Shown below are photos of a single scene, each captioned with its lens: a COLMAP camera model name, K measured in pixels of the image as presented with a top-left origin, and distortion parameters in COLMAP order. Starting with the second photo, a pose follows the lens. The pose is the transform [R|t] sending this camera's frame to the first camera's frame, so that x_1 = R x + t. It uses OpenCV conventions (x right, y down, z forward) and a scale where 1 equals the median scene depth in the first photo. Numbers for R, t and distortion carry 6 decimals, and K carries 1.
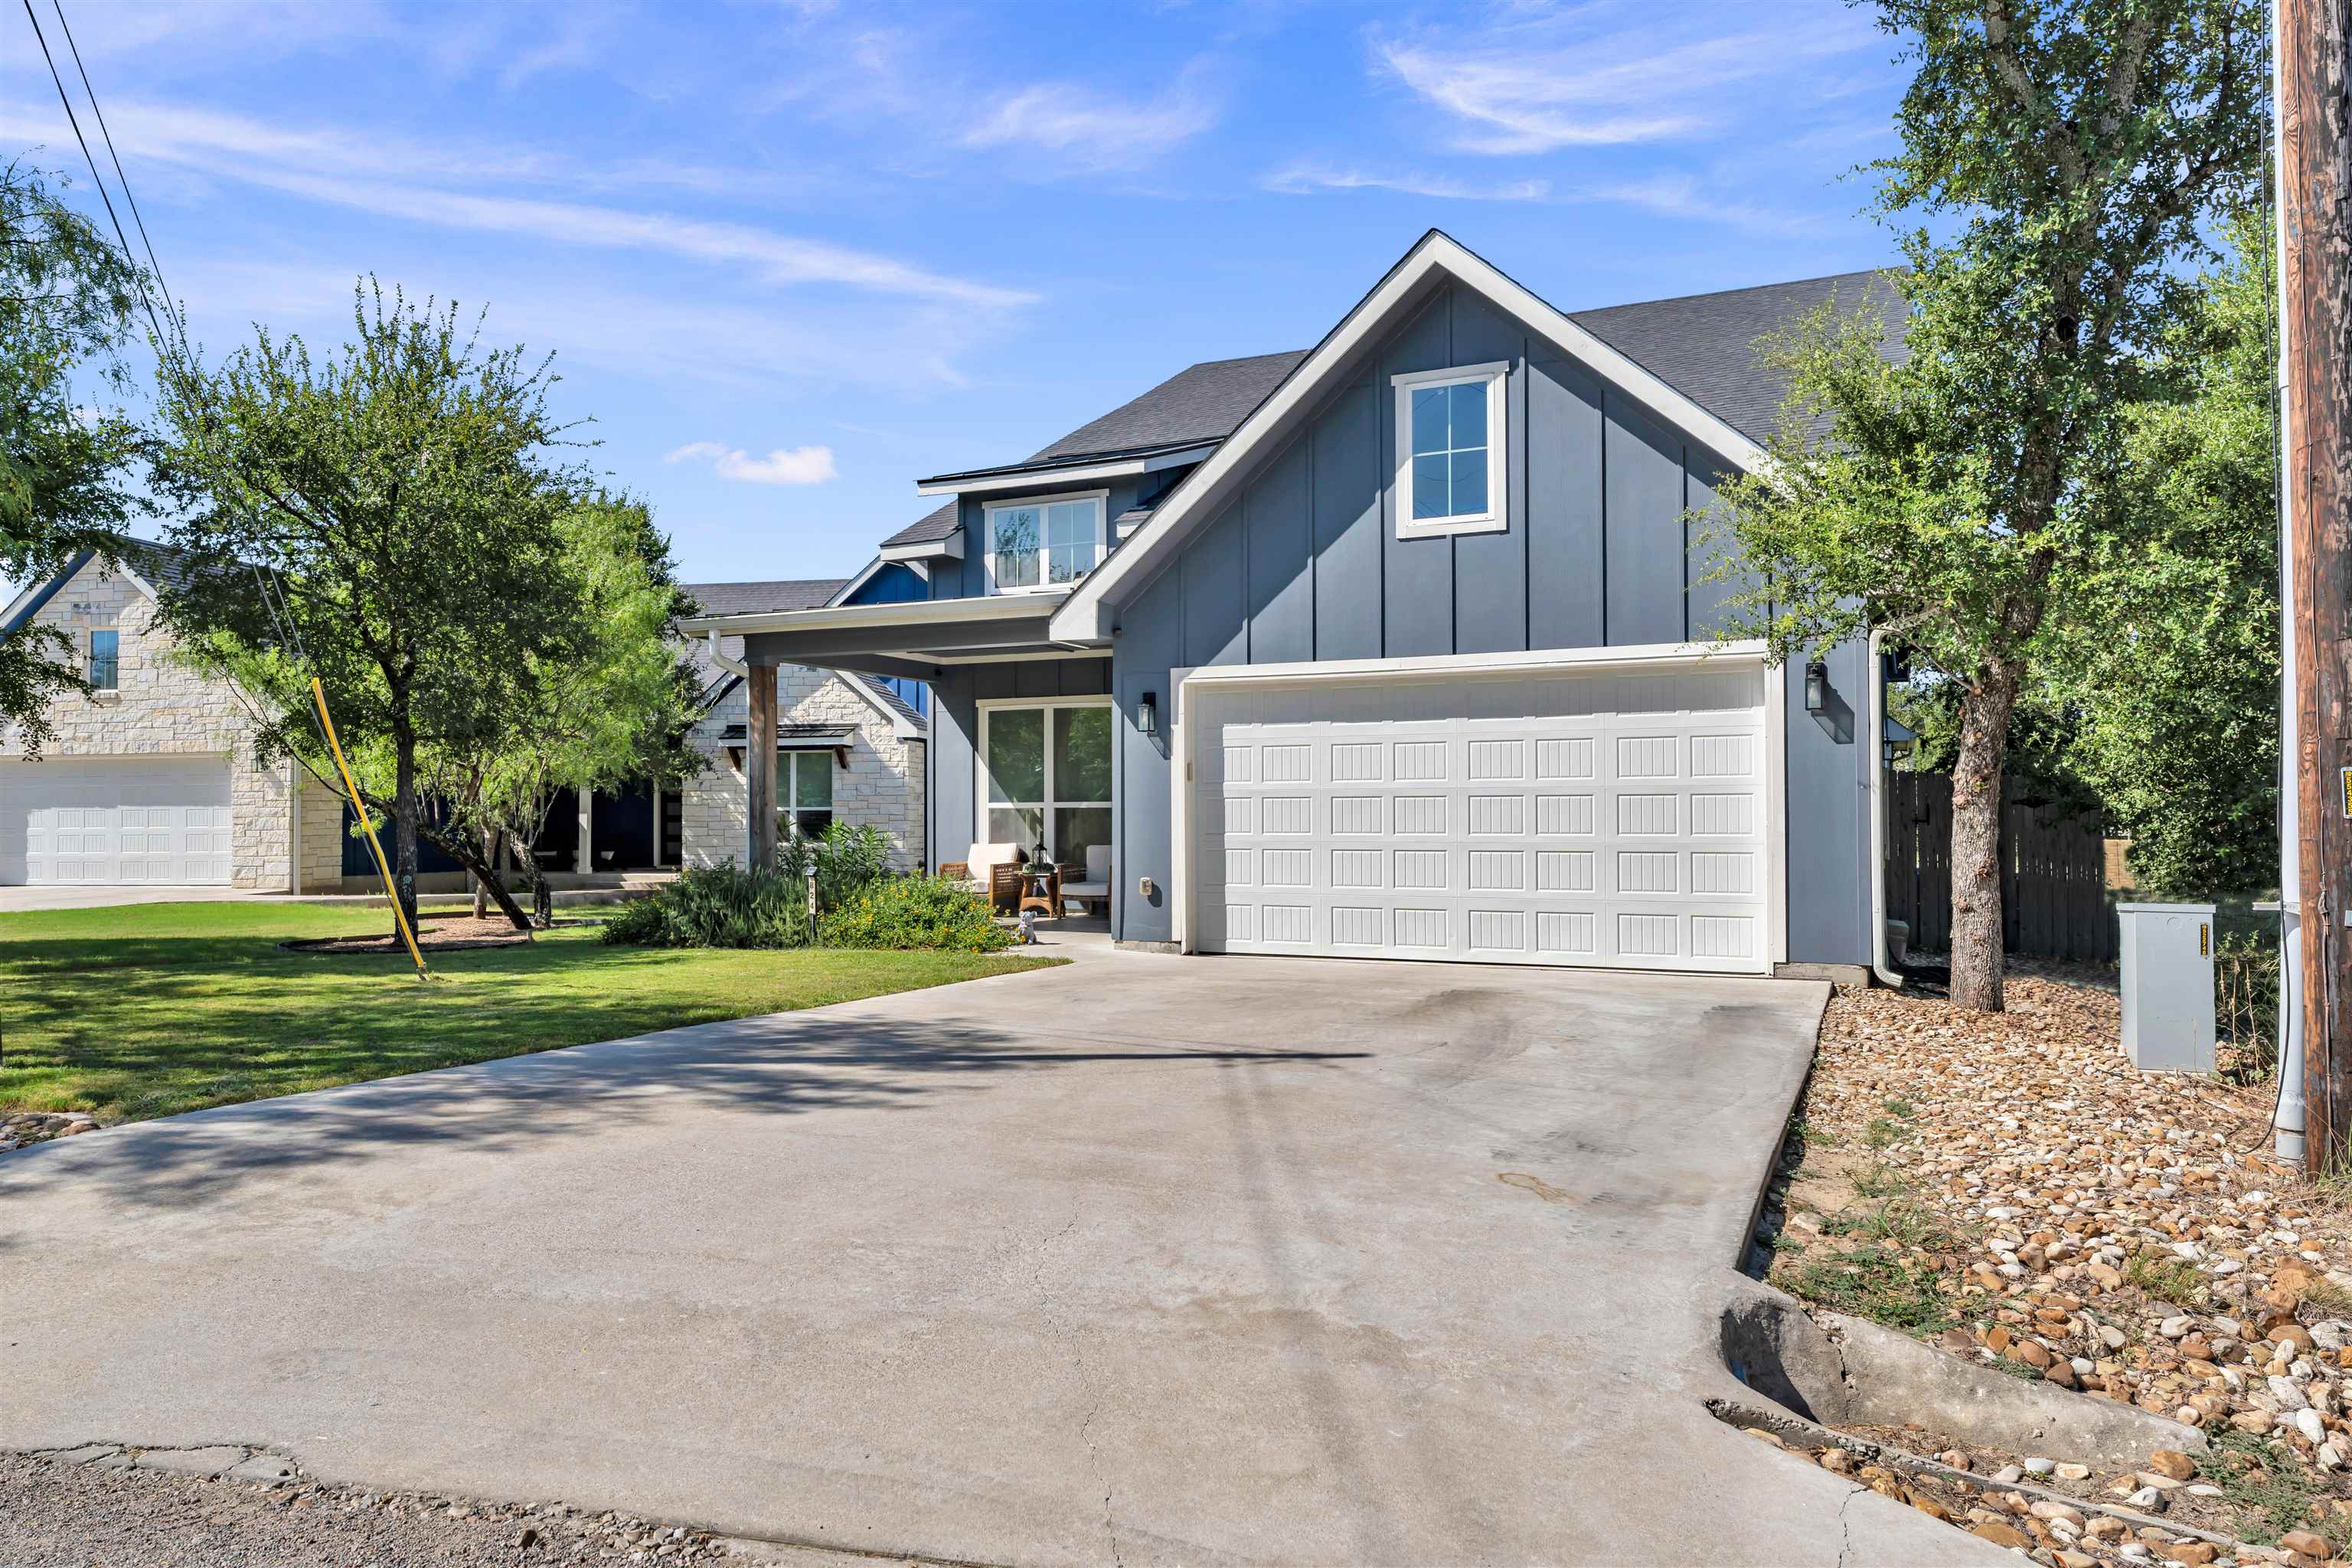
lens RADIAL K [[1584.4, 0, 1171.0], [0, 1584.4, 795.7], [0, 0, 1]] dist [-0.007807, 0.001448]
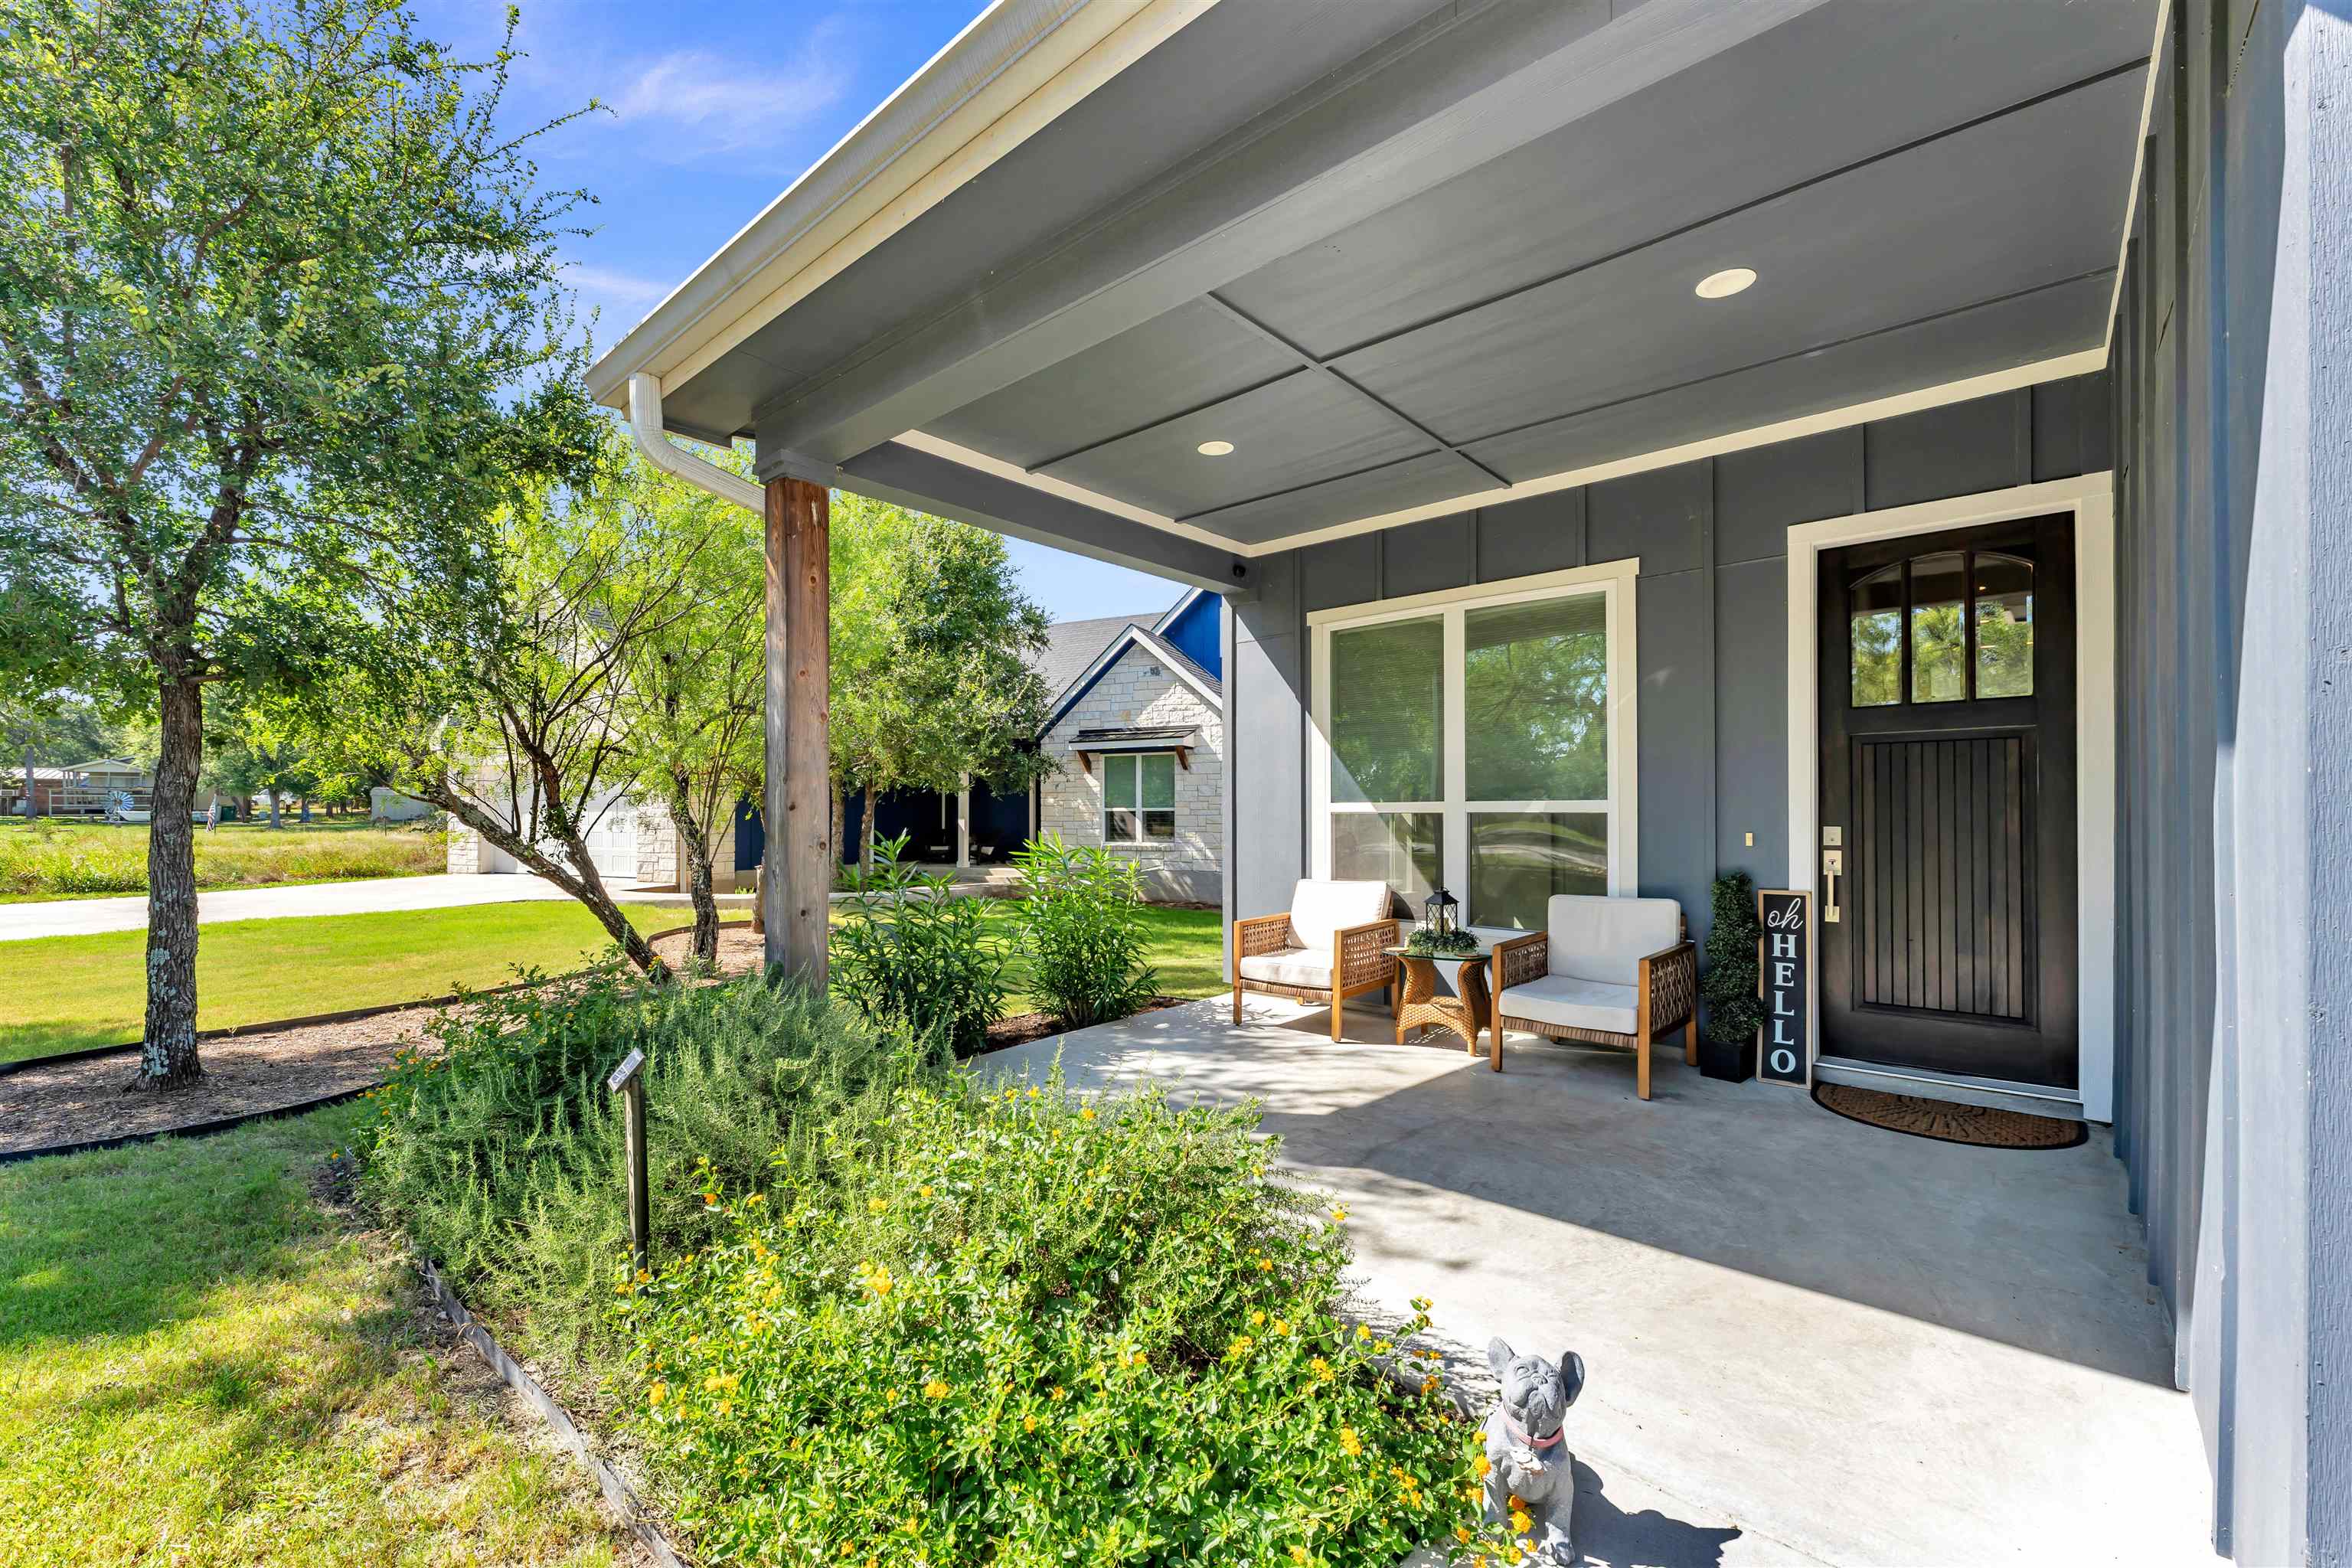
lens RADIAL K [[939.6, 0, 1160.5], [0, 939.6, 802.5], [0, 0, 1]] dist [0.001511, -0.000775]
pose [[0.957676, -0.001676, -0.287843, -0.104497], [0.002671, 0.999992, 0.003063, 0.004044], [0.287835, -0.003703, 0.957673, 0.900375]]
